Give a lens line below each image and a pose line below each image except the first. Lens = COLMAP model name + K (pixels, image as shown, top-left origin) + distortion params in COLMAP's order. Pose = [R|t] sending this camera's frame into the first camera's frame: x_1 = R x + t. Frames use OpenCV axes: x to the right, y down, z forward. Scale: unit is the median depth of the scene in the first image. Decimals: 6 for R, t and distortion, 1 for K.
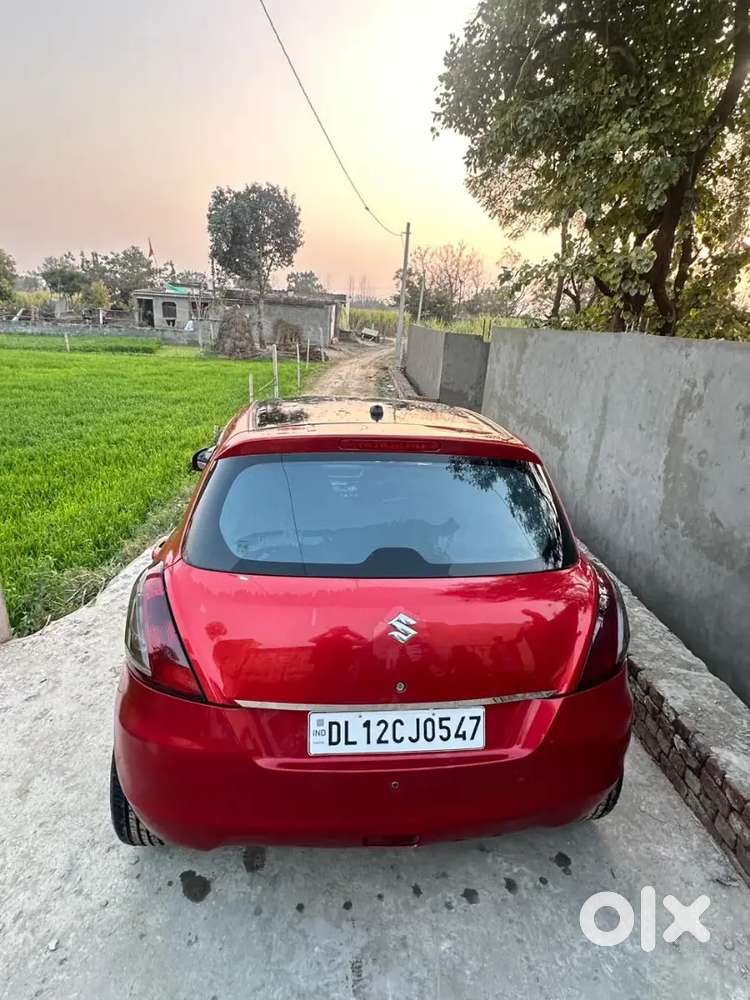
lens RADIAL K [[567.2, 0, 375.9], [0, 567.2, 499.9], [0, 0, 1]] dist [-0.012113, 0.006530]
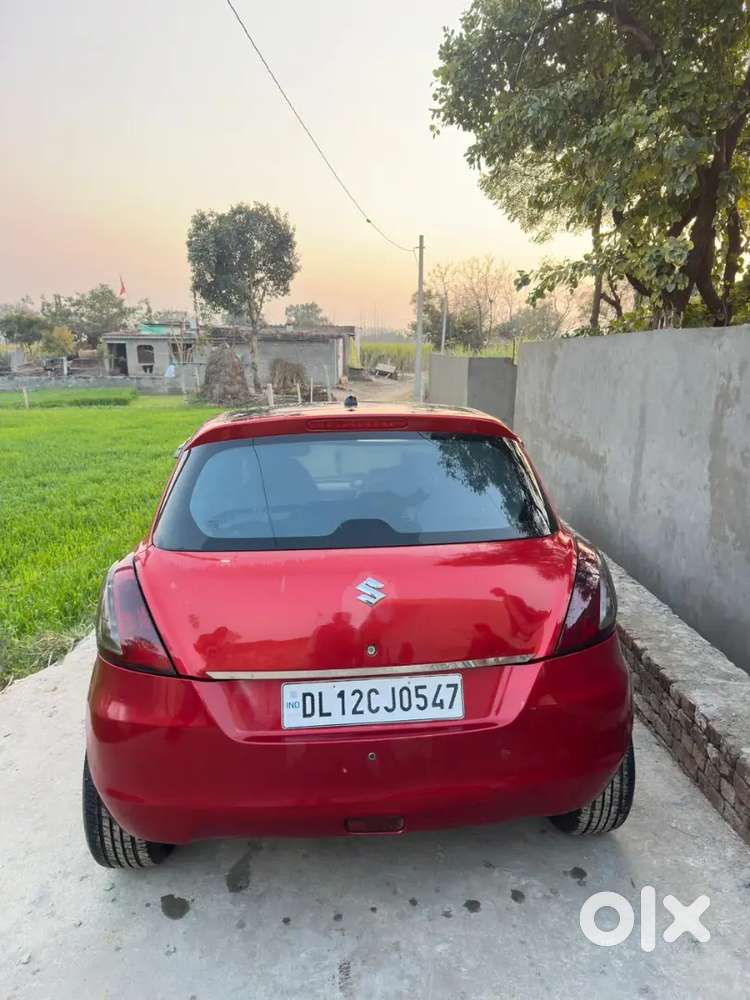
lens RADIAL K [[700.4, 0, 383.1], [0, 700.4, 503.5], [0, 0, 1]] dist [0.035672, -0.044466]
pose [[0.998084, -0.055481, -0.027375, 0.027080], [0.052526, 0.993714, -0.098858, 0.047188], [0.032687, 0.097231, 0.994725, -0.061222]]
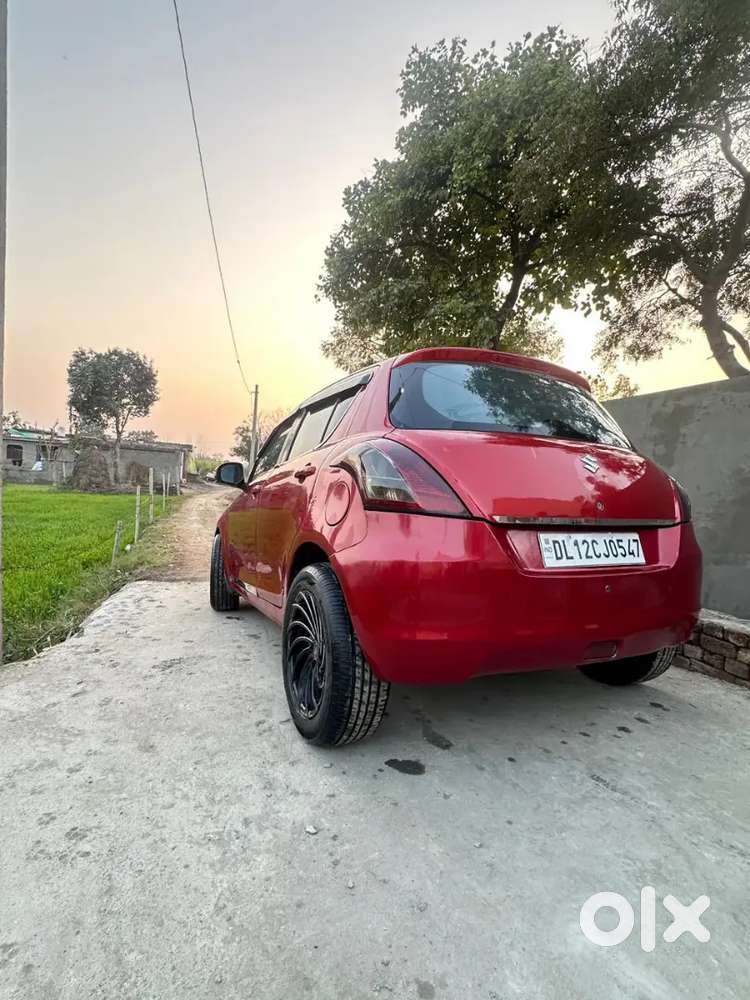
lens RADIAL K [[474.9, 0, 376.1], [0, 474.9, 500.5], [0, 0, 1]] dist [-0.002221, -0.000632]
pose [[0.943514, -0.011475, 0.331134, -0.189594], [0.093043, 0.968362, -0.231555, 0.125200], [-0.318000, 0.249285, 0.914731, 0.043276]]
